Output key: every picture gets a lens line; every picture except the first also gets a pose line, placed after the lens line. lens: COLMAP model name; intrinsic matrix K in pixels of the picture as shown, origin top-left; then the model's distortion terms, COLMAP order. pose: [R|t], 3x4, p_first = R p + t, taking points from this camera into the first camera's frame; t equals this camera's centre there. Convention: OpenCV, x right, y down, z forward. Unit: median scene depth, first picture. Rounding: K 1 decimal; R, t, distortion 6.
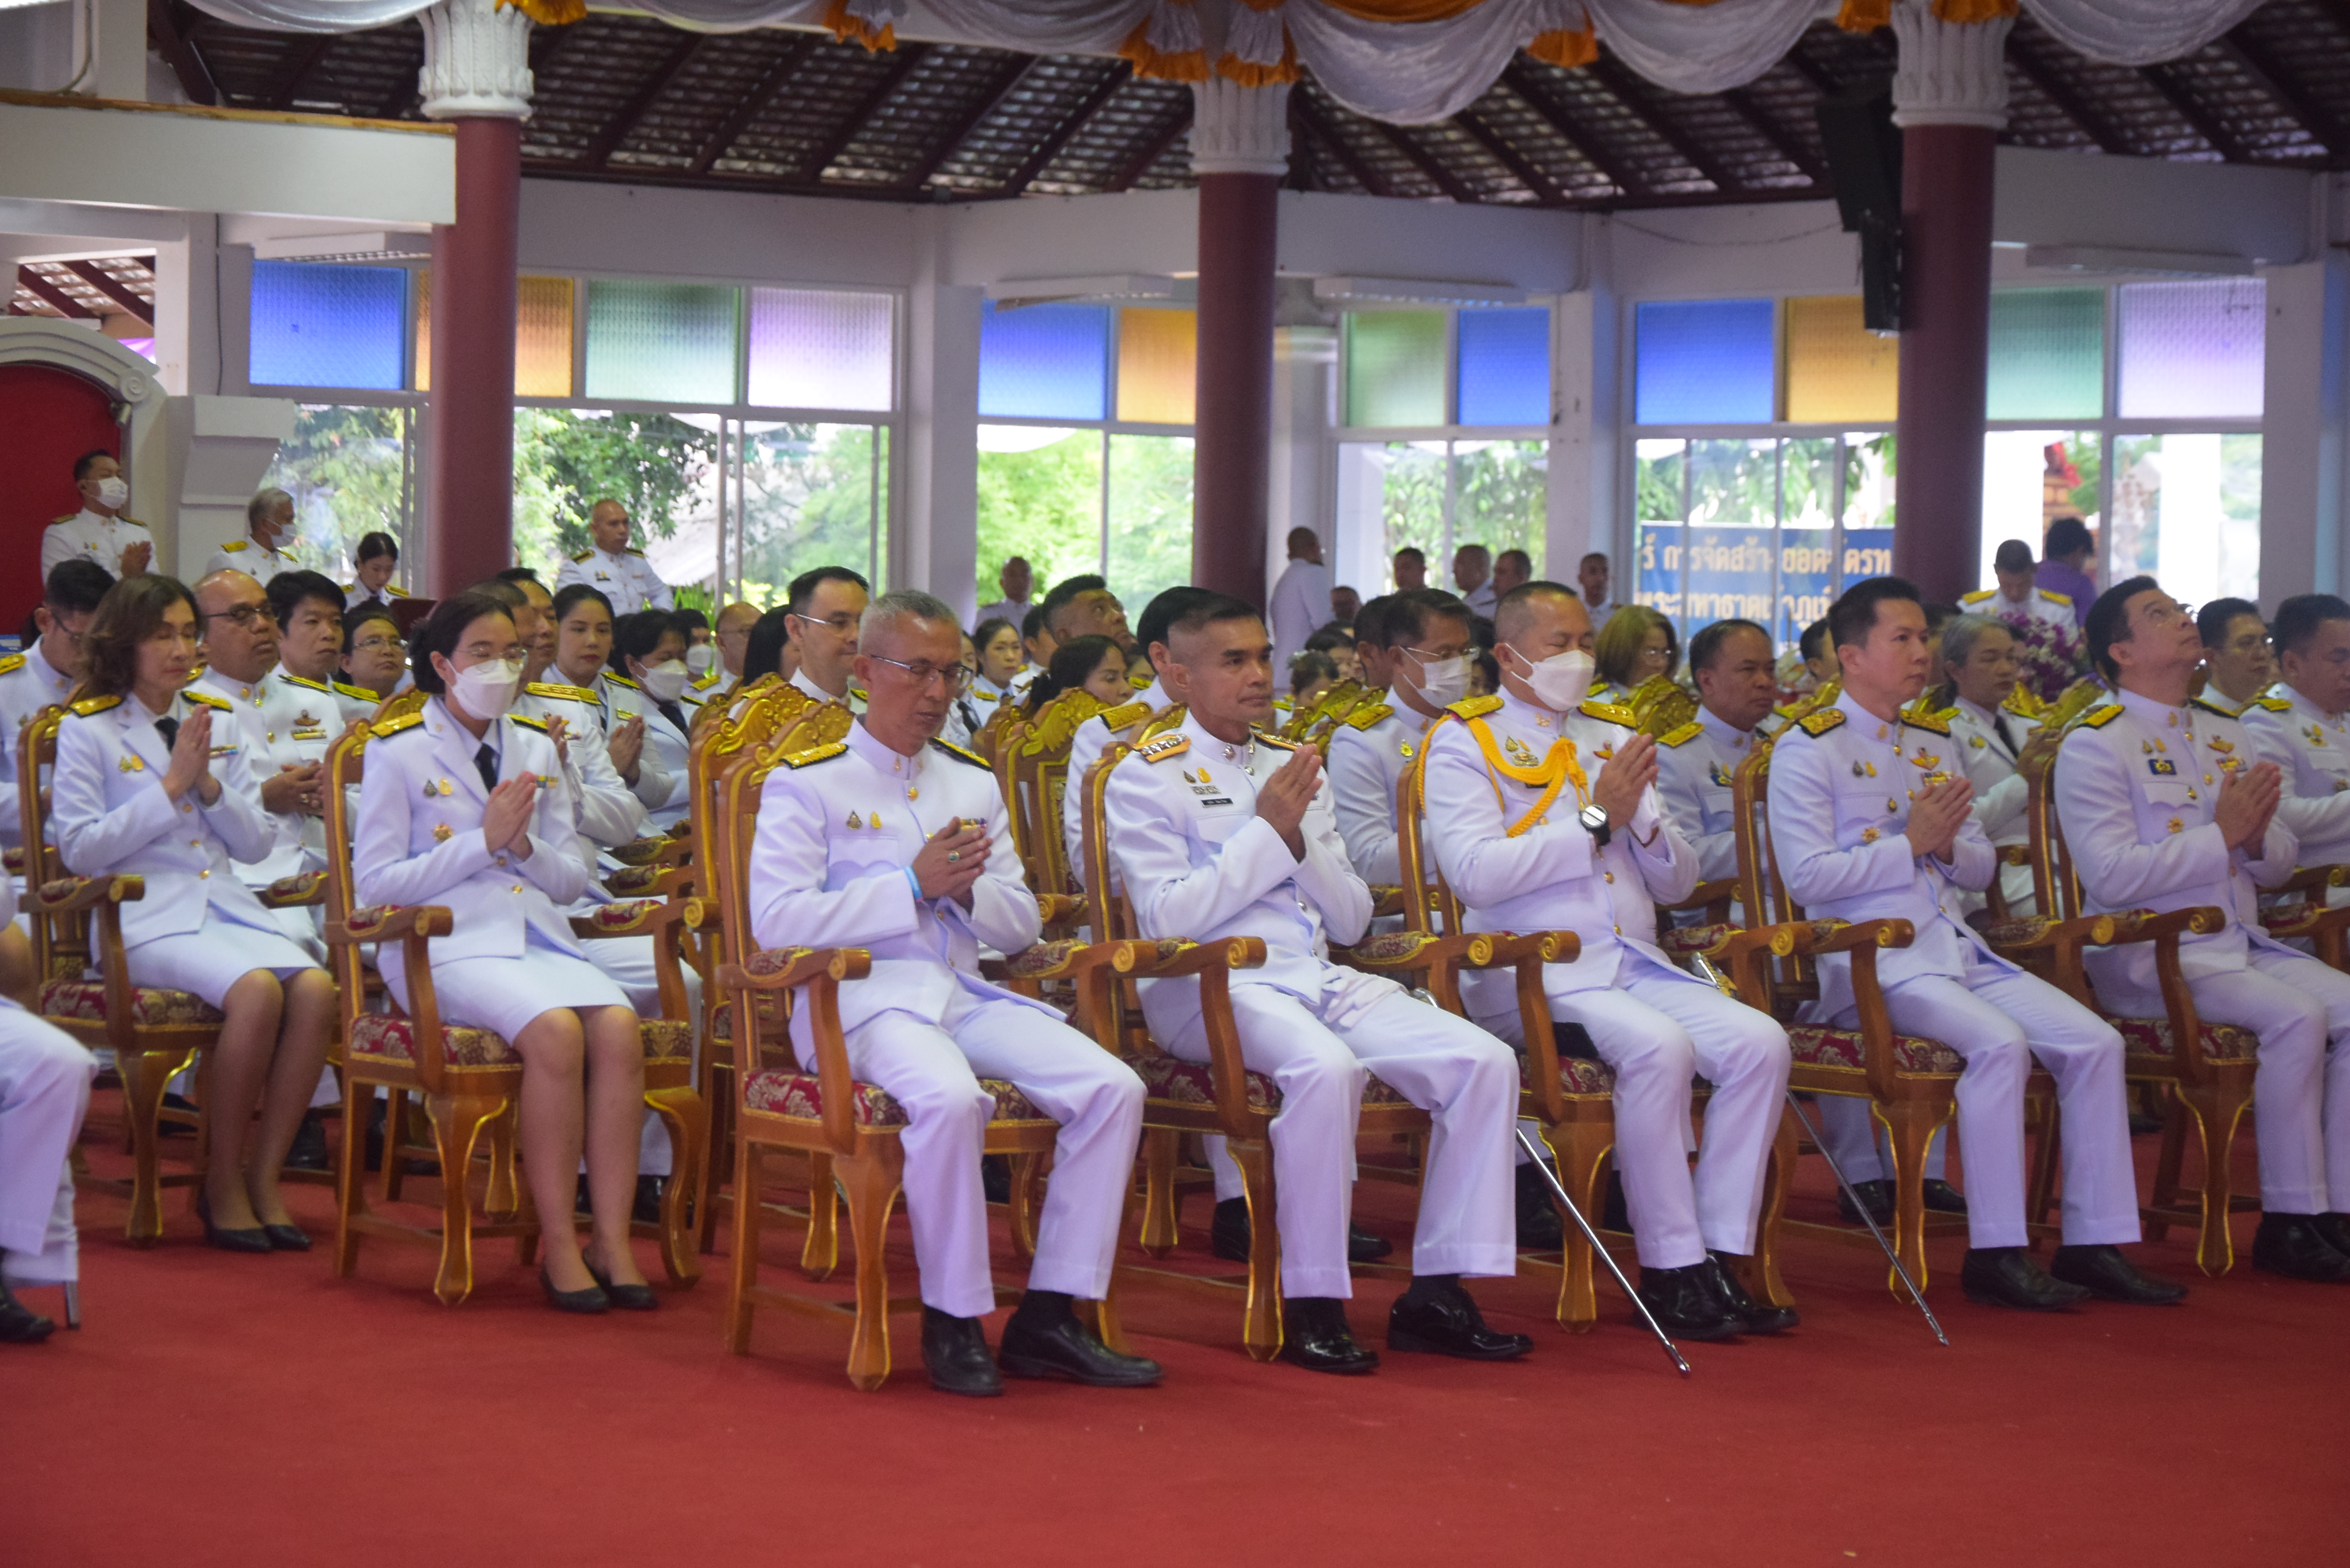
lens RADIAL K [[6071.2, 0, 1175.0], [0, 6071.2, 784.0], [0, 0, 1]] dist [-0.036683, 0.926954]
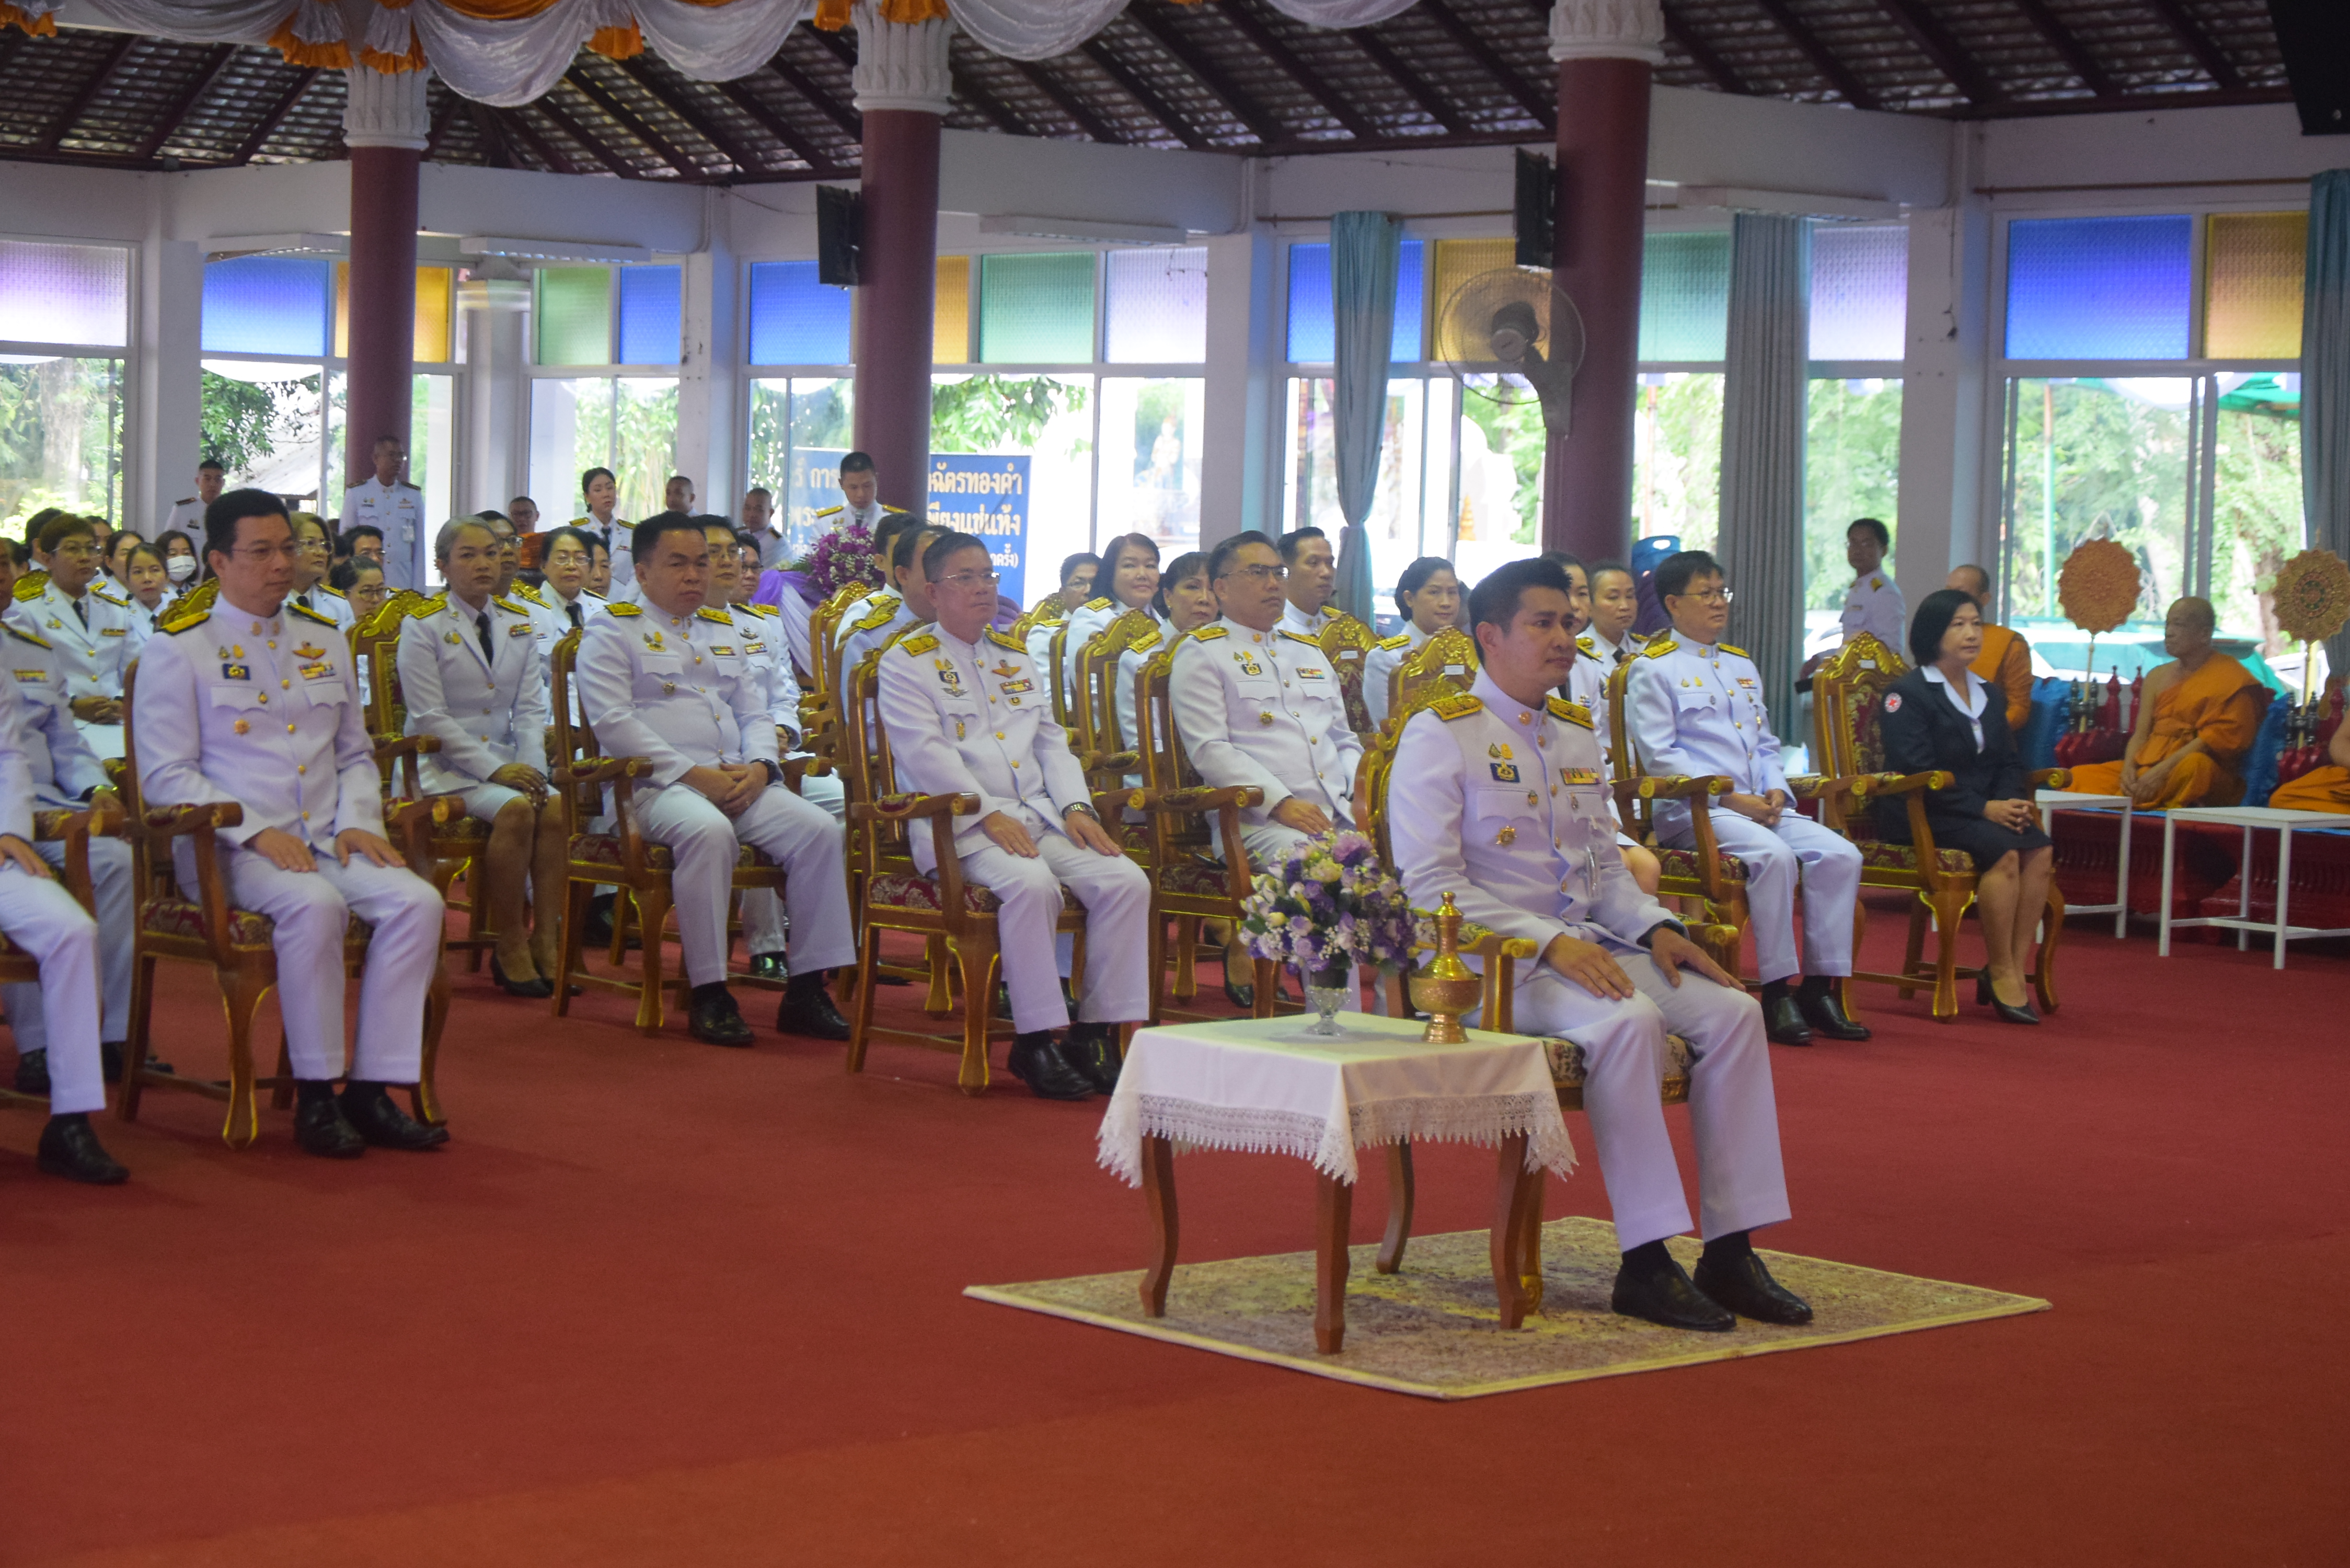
lens RADIAL K [[4759.2, 0, 1175.0], [0, 4759.2, 784.0], [0, 0, 1]] dist [-0.045861, 0.374542]
pose [[0.998843, 0.008094, 0.047410, 0.120893], [-0.009366, 0.999601, 0.026656, -0.002926], [-0.047175, -0.027069, 0.998520, 0.065907]]
